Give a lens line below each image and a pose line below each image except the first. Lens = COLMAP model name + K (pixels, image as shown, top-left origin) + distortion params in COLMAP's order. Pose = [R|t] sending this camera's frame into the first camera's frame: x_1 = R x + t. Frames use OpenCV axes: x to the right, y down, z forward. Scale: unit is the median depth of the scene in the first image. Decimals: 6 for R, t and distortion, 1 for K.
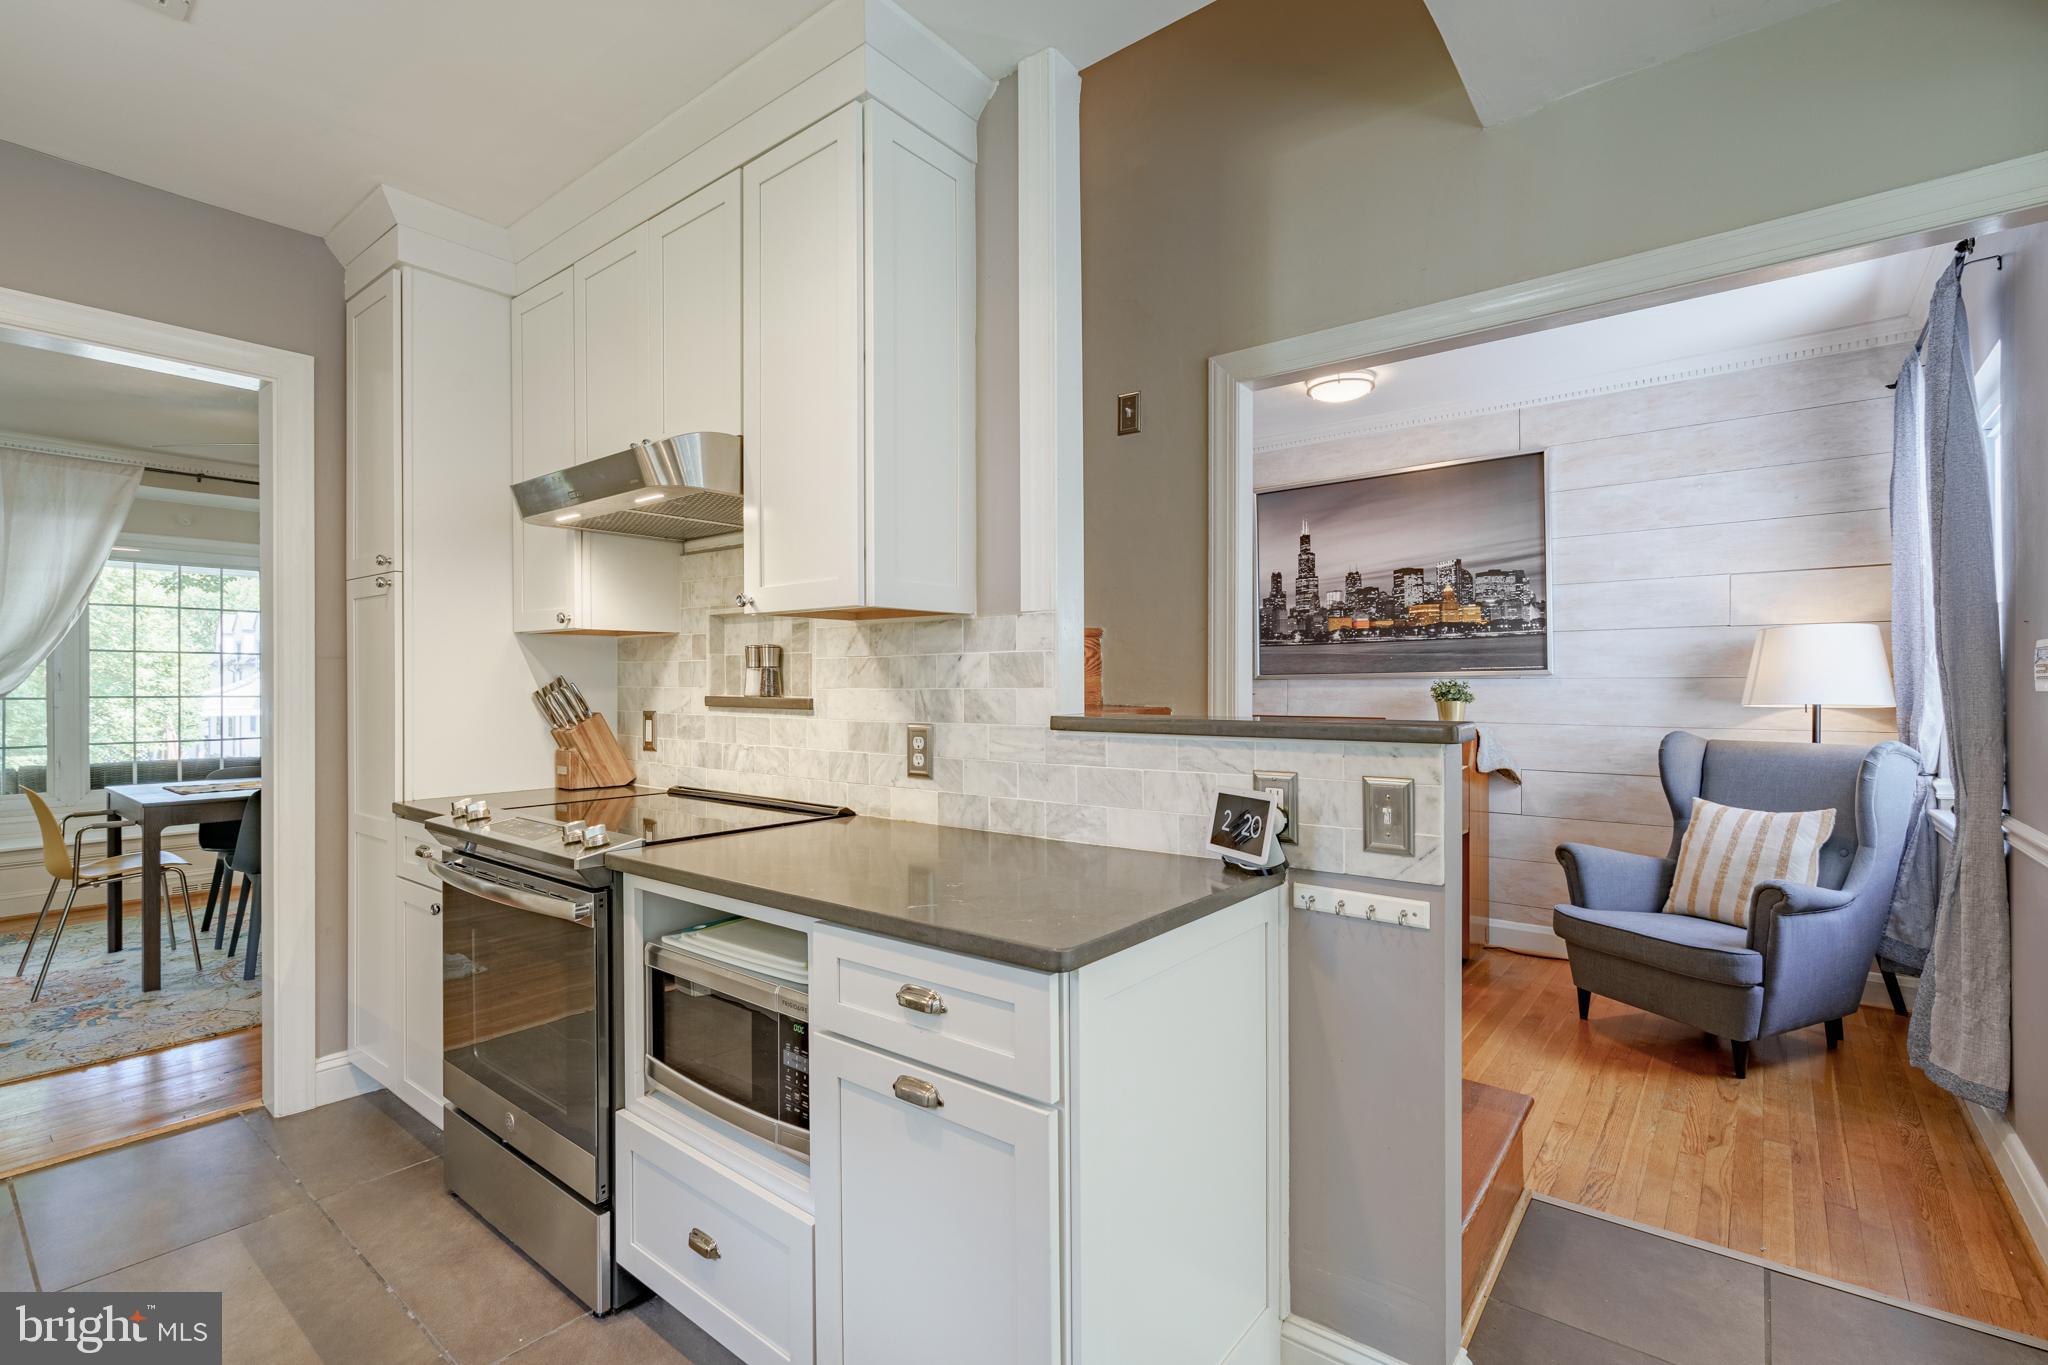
lens RADIAL K [[948.1, 0, 1023.4], [0, 948.1, 687.1], [0, 0, 1]] dist [0.002050, -0.000180]
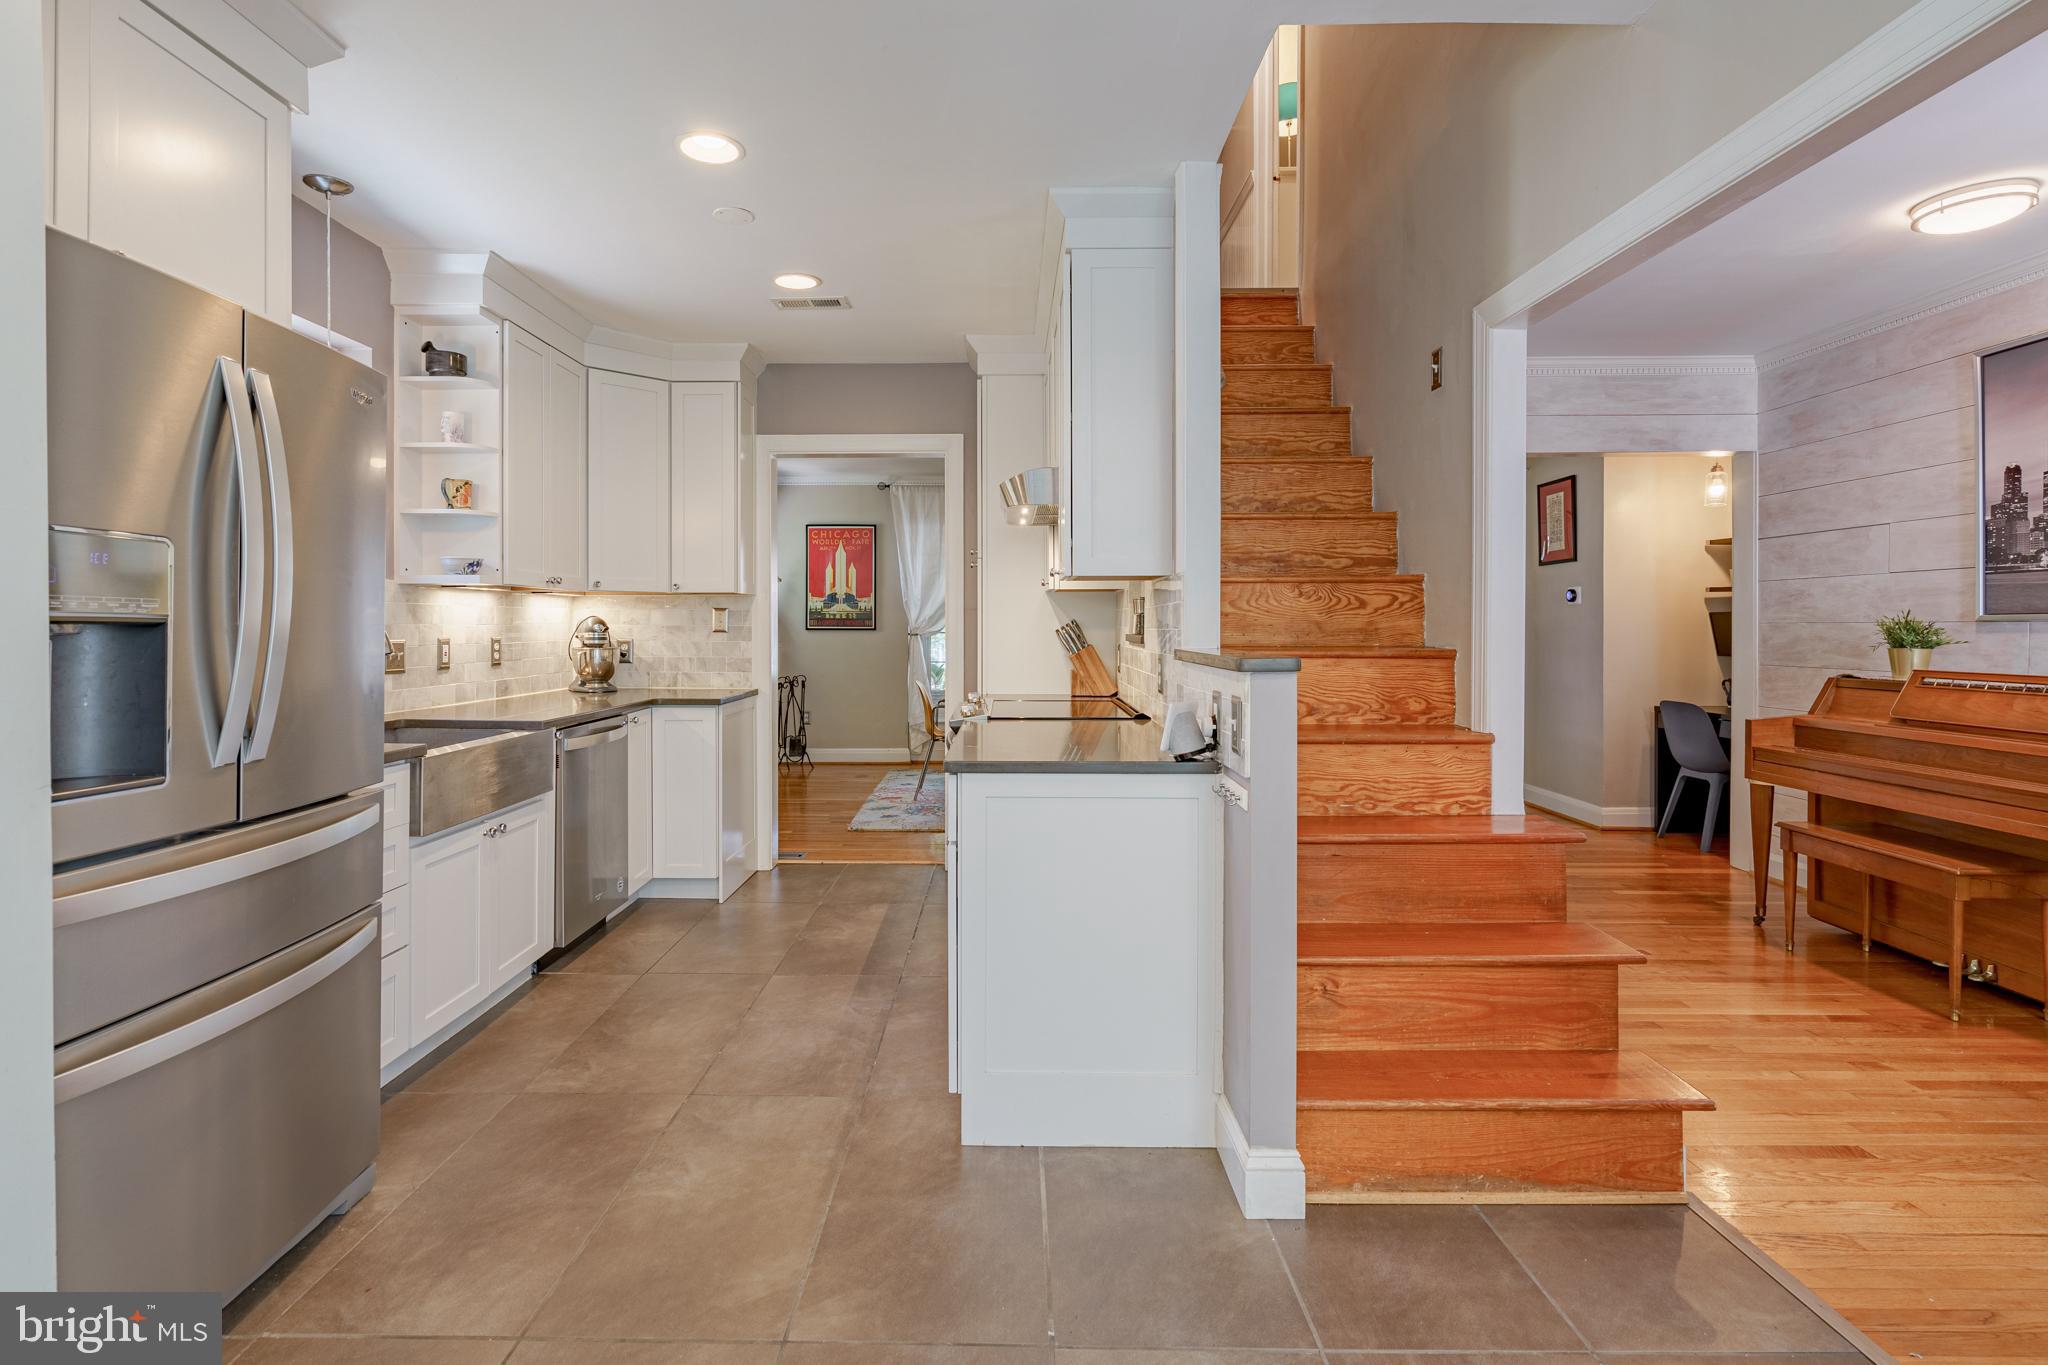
lens RADIAL K [[948.1, 0, 974.5], [0, 948.1, 630.2], [0, 0, 1]] dist [0.002050, -0.000180]
pose [[0.616441, 0.007596, -0.787365, 0.351722], [-0.004455, 0.999971, 0.006160, -0.001592], [0.787389, -0.000290, 0.616457, -0.032852]]
